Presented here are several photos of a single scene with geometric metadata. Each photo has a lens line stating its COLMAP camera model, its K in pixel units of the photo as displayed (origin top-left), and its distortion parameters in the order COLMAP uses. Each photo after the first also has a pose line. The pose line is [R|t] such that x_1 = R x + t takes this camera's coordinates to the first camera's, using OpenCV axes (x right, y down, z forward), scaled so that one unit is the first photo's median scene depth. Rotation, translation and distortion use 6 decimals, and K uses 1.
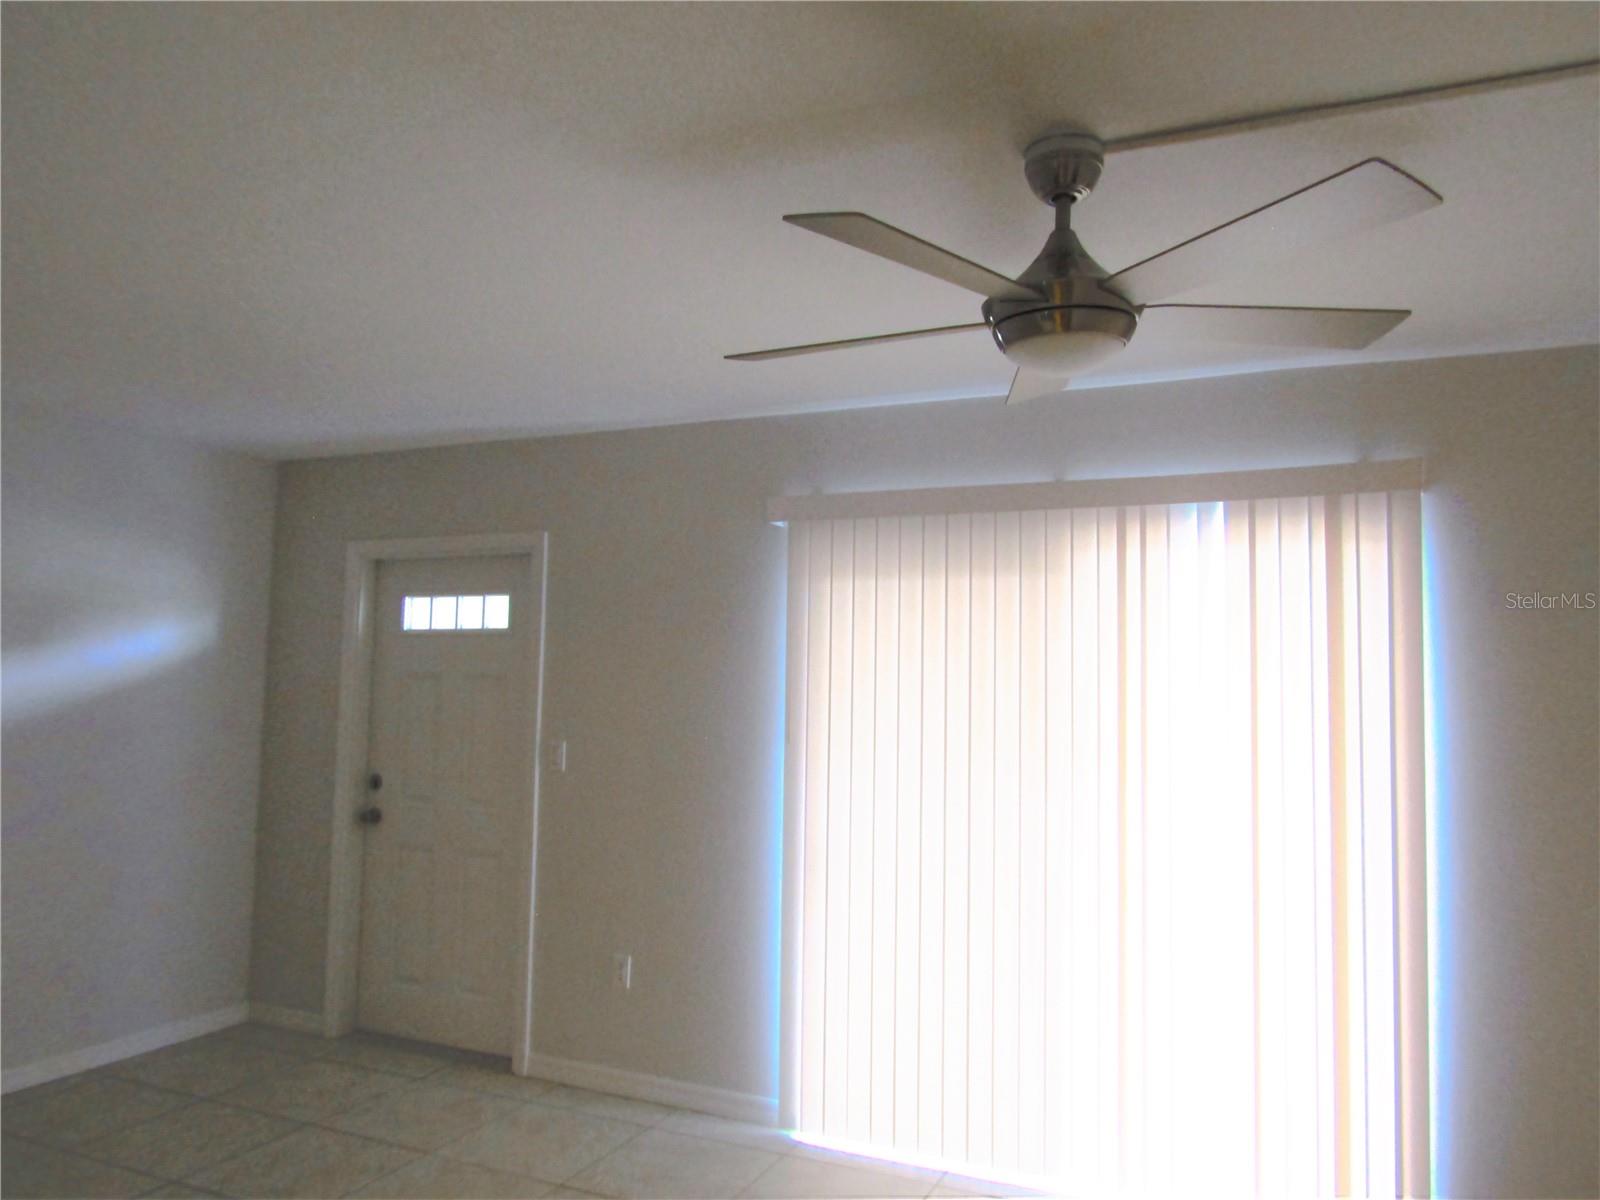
lens RADIAL K [[1120.8, 0, 800.0], [0, 1120.8, 600.0], [0, 0, 1]] dist [0.005391, -0.001755]
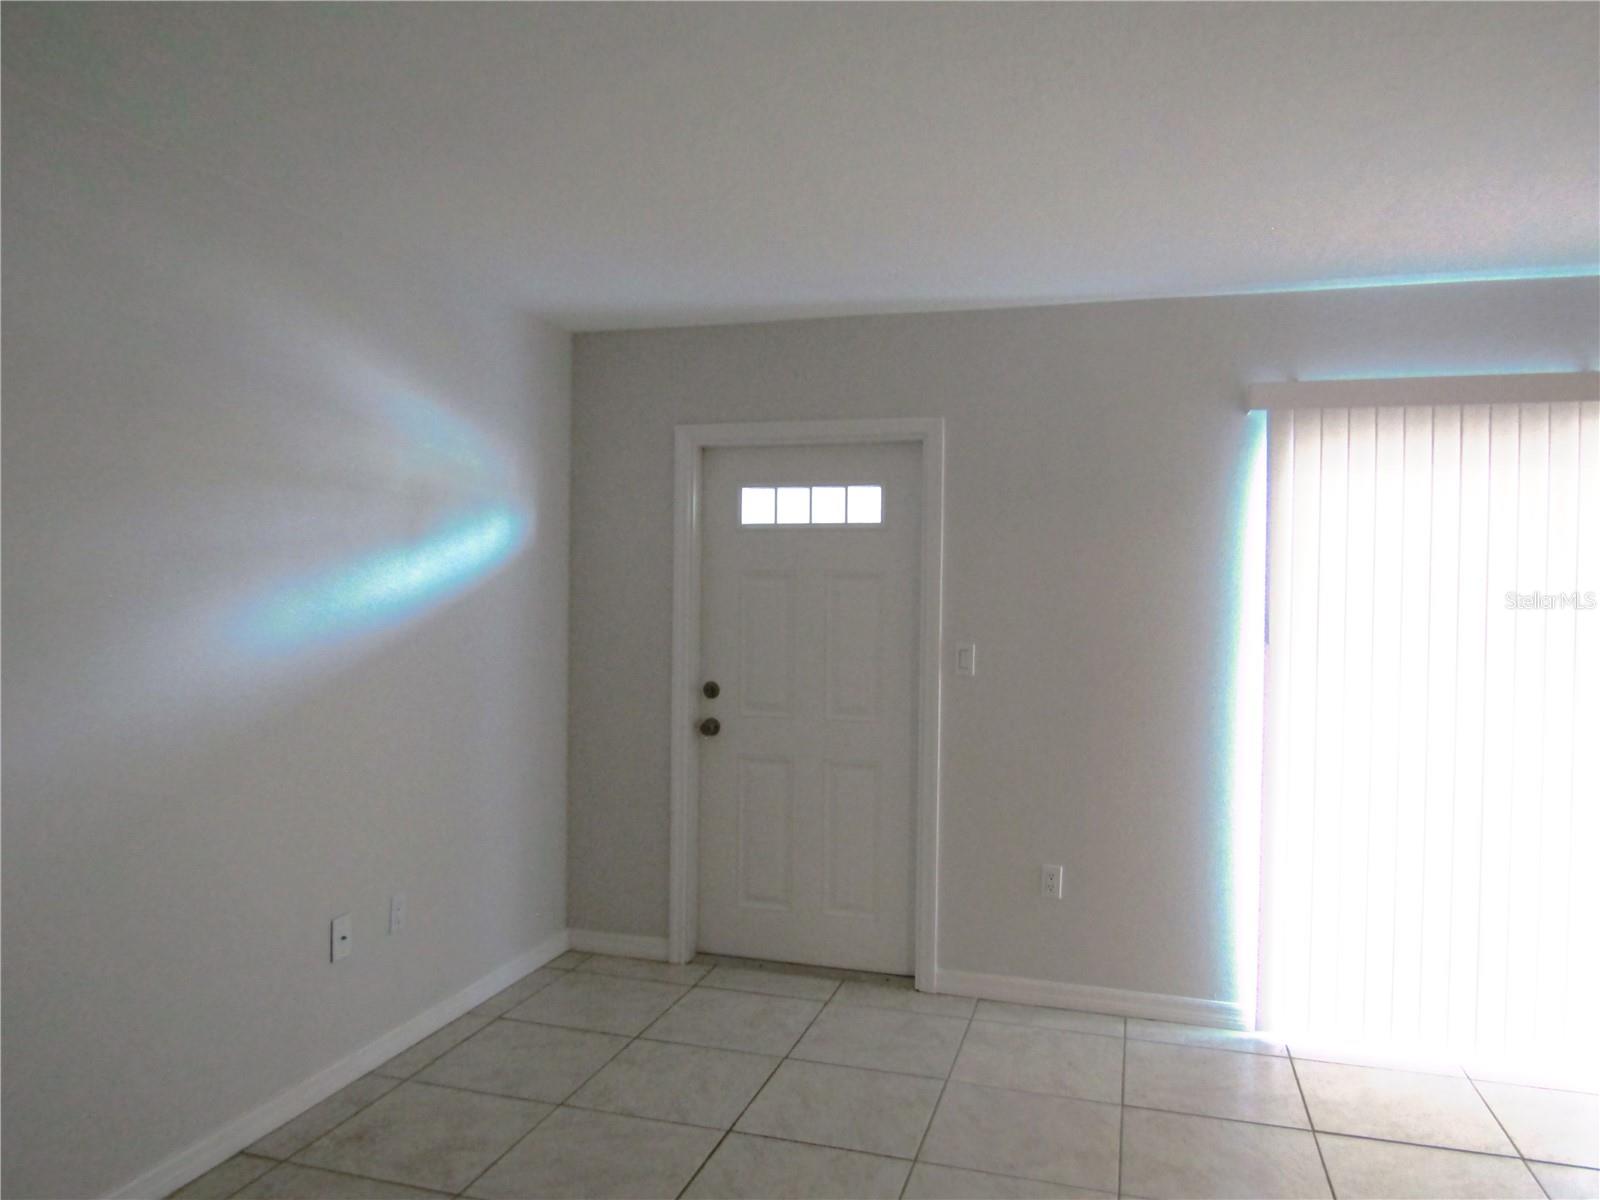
lens RADIAL K [[1093.5, 0, 800.0], [0, 1093.5, 600.0], [0, 0, 1]] dist [0.002323, -0.000454]
pose [[0.988922, -0.003004, 0.148403, -0.477698], [-0.009510, 0.996459, 0.083542, 0.014547], [-0.148128, -0.084027, 0.985392, 0.124139]]
